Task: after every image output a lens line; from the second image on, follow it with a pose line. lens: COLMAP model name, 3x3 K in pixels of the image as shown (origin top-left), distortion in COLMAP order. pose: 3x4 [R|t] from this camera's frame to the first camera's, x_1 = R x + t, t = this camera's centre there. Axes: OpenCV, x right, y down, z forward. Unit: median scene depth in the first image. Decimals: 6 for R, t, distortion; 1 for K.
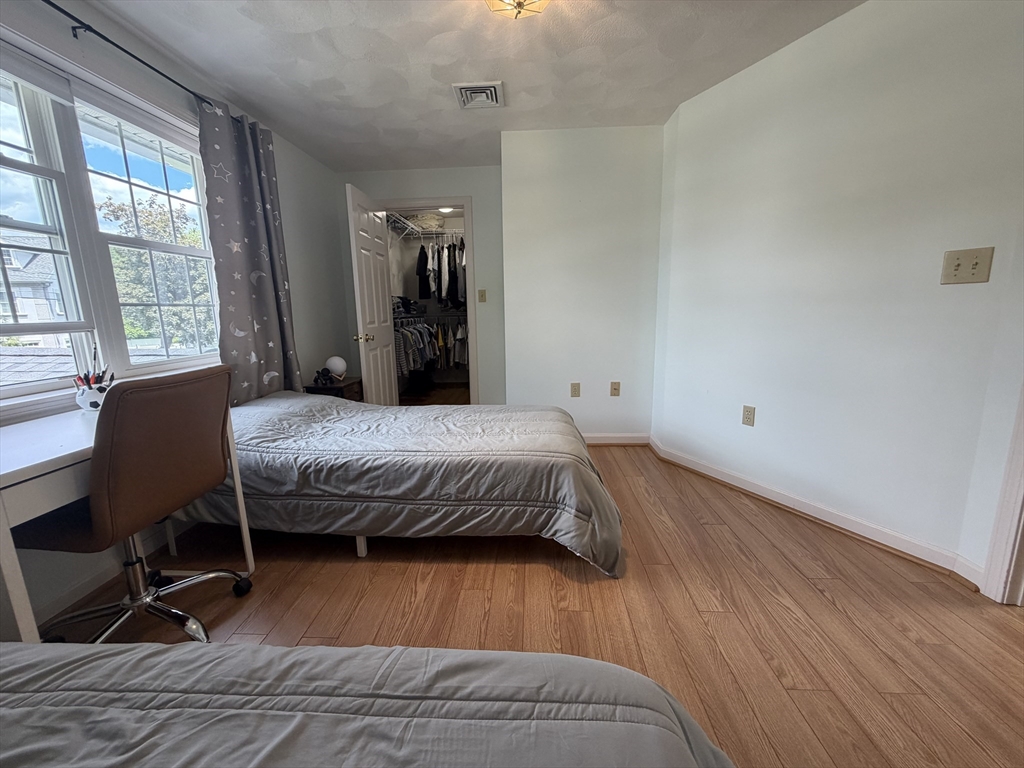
lens RADIAL K [[412.9, 0, 510.9], [0, 412.9, 381.1], [0, 0, 1]] dist [0.016045, 0.000107]
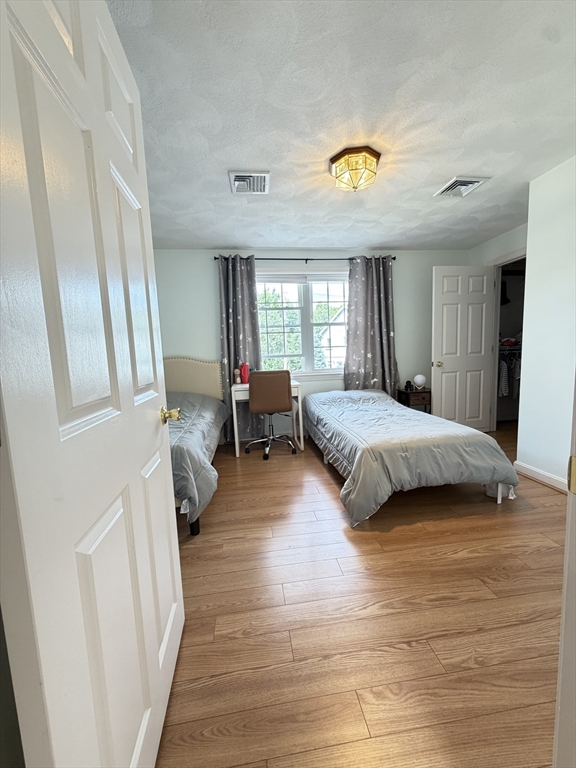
lens RADIAL K [[303.0, 0, 288.7], [0, 303.0, 385.4], [0, 0, 1]] dist [-0.000967, -0.000021]
pose [[0.202414, 0.120486, -0.971860, 0.901795], [-0.138642, 0.985933, 0.093355, -0.079715], [0.969436, 0.115844, 0.216271, 0.355950]]
